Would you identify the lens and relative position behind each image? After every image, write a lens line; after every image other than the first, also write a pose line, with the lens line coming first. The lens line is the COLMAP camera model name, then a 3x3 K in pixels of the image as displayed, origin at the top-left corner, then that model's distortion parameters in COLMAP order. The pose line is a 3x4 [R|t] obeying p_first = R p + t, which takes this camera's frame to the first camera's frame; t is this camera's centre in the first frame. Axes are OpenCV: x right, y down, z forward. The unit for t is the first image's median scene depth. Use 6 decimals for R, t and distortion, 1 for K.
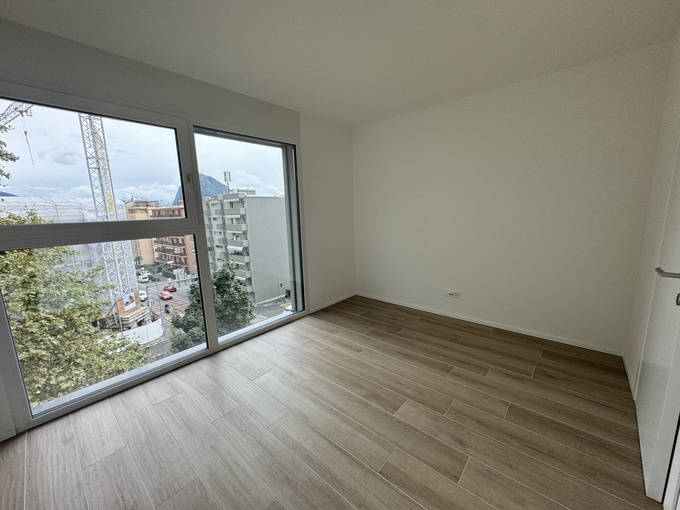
lens RADIAL K [[270.4, 0, 340.6], [0, 270.4, 255.8], [0, 0, 1]] dist [-0.002312, -0.000222]
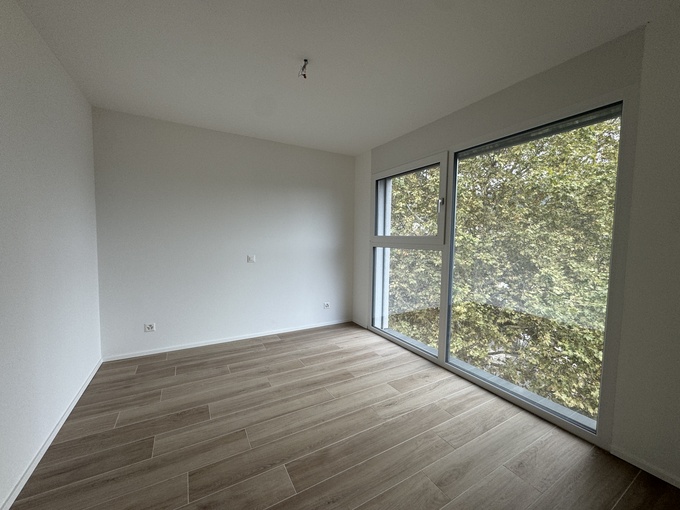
lens RADIAL K [[270.4, 0, 340.4], [0, 270.4, 255.3], [0, 0, 1]] dist [-0.002312, -0.000222]
pose [[-0.327014, 0.086574, -0.941046, 0.686835], [-0.167515, 0.974715, 0.147883, -0.165518], [0.930054, 0.205999, -0.304243, 0.998091]]
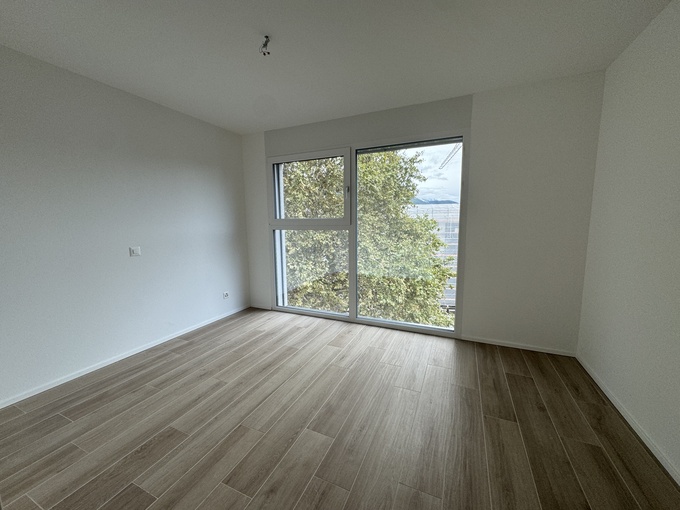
lens RADIAL K [[270.4, 0, 339.4], [0, 270.4, 254.4], [0, 0, 1]] dist [-0.002312, -0.000222]
pose [[0.289254, 0.142942, -0.946520, 0.800579], [-0.162833, 0.981725, 0.098497, -0.090617], [0.943301, 0.125634, 0.307244, 0.575499]]
